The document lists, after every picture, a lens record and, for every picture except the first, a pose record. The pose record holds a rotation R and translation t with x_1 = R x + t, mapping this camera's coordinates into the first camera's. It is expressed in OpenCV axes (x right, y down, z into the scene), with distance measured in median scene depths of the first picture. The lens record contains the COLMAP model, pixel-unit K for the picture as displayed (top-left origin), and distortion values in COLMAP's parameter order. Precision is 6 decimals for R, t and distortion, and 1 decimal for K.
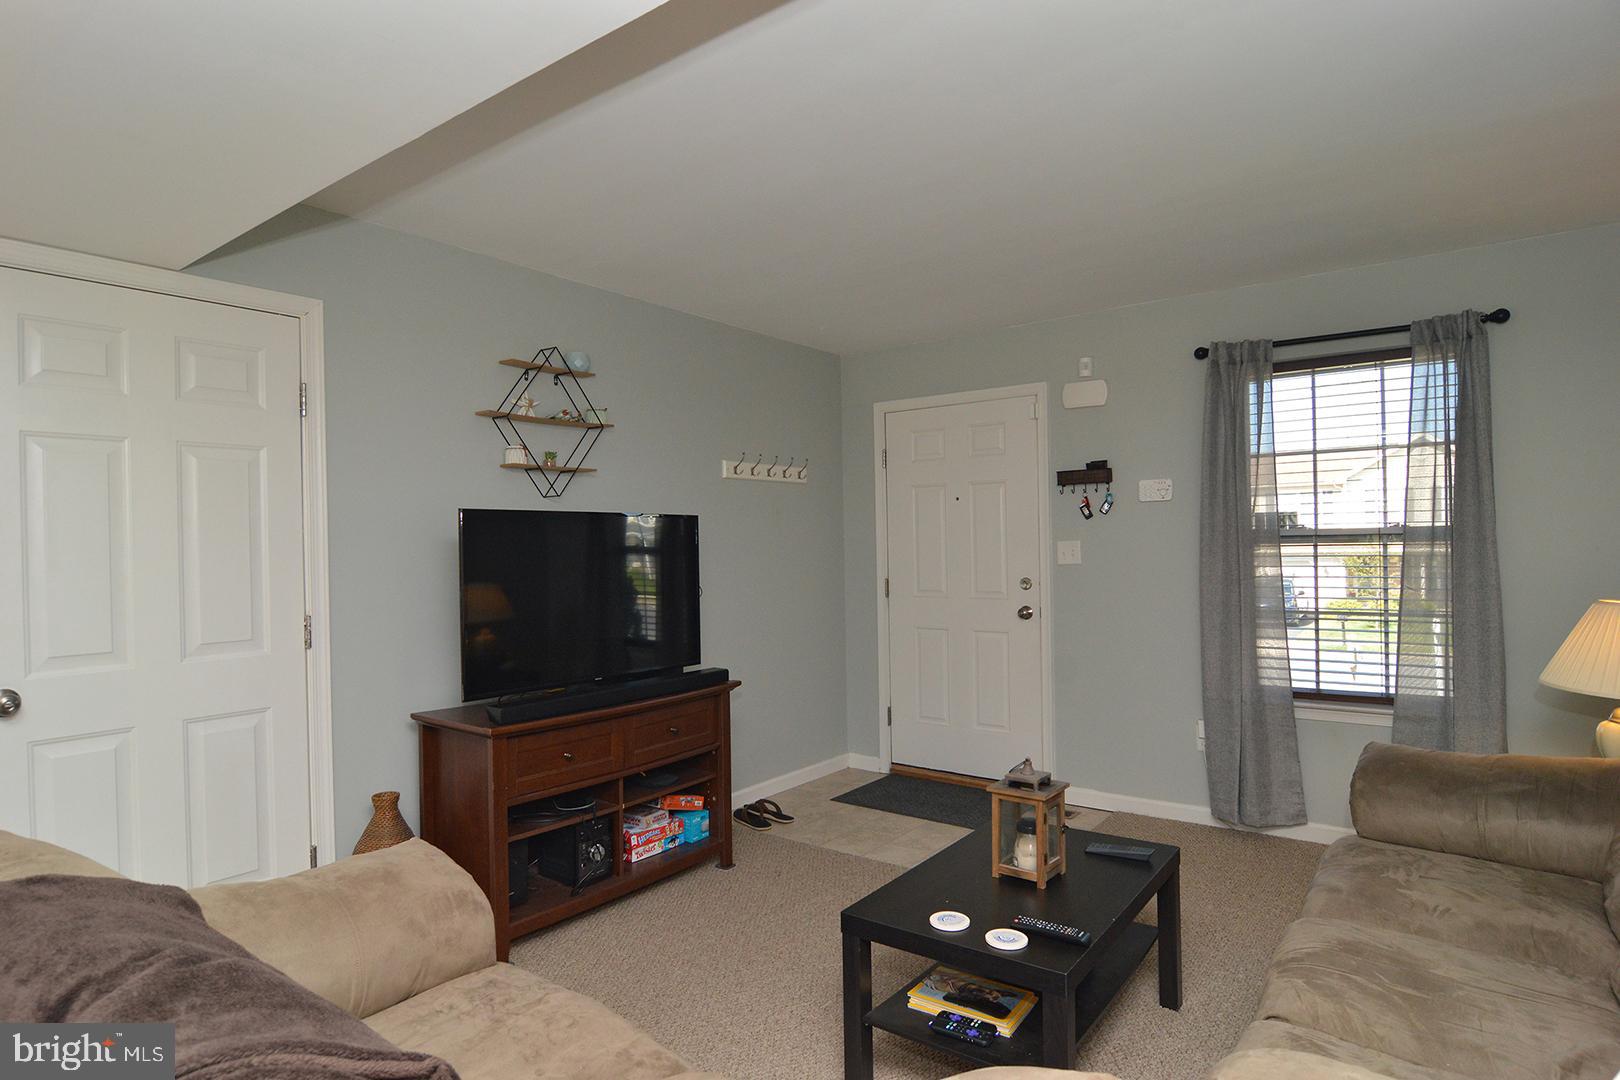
lens RADIAL K [[897.6, 0, 810.0], [0, 897.6, 540.0], [0, 0, 1]] dist [-0.001560, 0.000434]
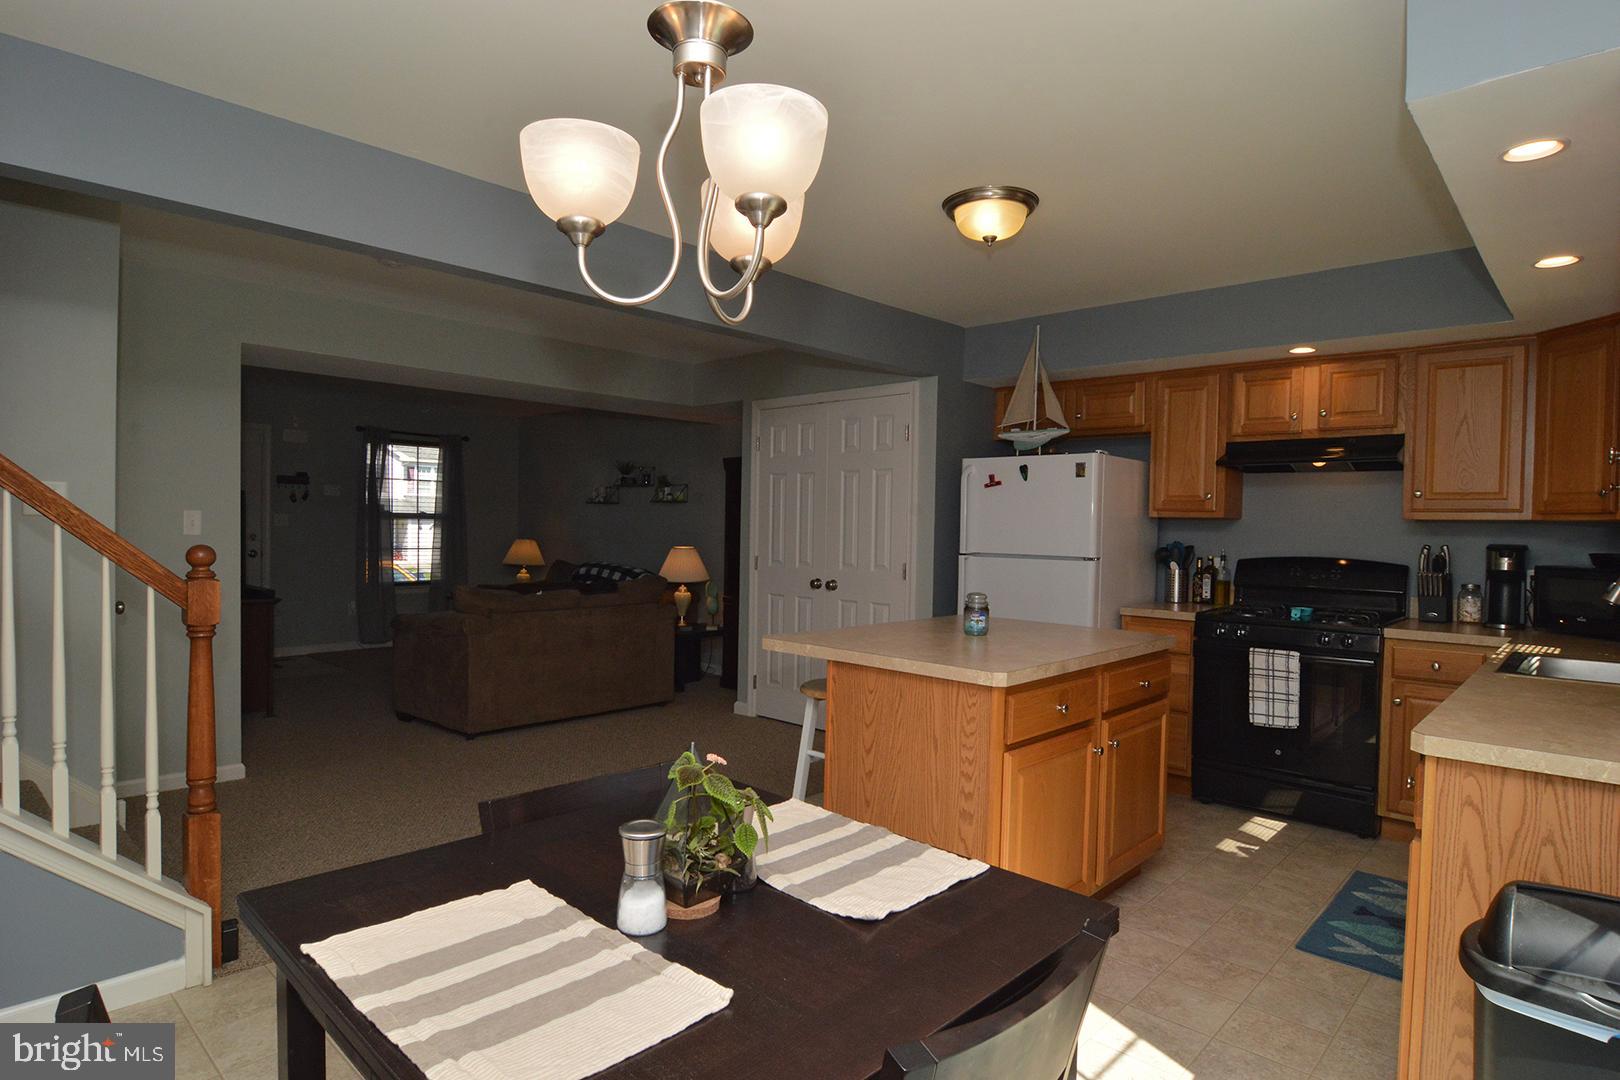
lens RADIAL K [[888.8, 0, 810.0], [0, 888.8, 540.0], [0, 0, 1]] dist [-0.016510, -0.004745]
pose [[0.104522, 0.000551, 0.994522, -1.554015], [-0.023845, 0.999714, 0.001952, 0.028270], [-0.994237, -0.023918, 0.104505, -0.295887]]
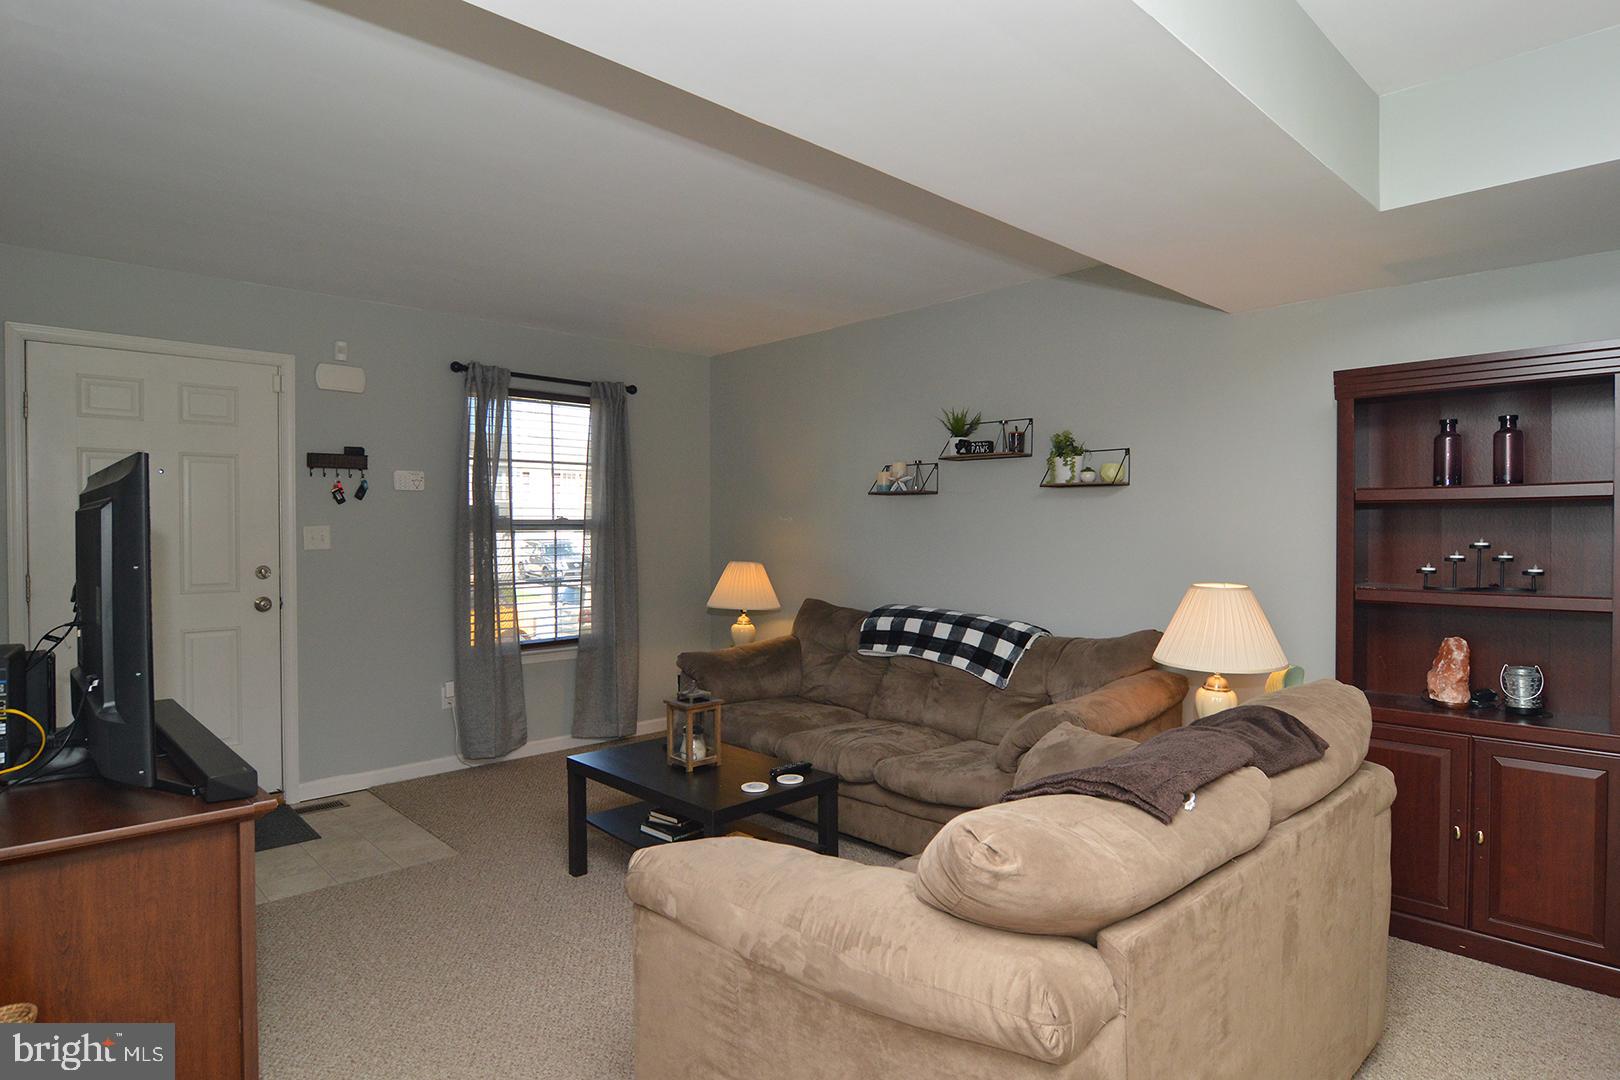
lens RADIAL K [[897.6, 0, 810.0], [0, 897.6, 540.0], [0, 0, 1]] dist [-0.001560, 0.000434]
pose [[0.163802, 0.001578, 0.986492, -0.640273], [-0.005370, 0.999985, -0.000708, 0.015753], [-0.986479, -0.005182, 0.163808, 0.356319]]
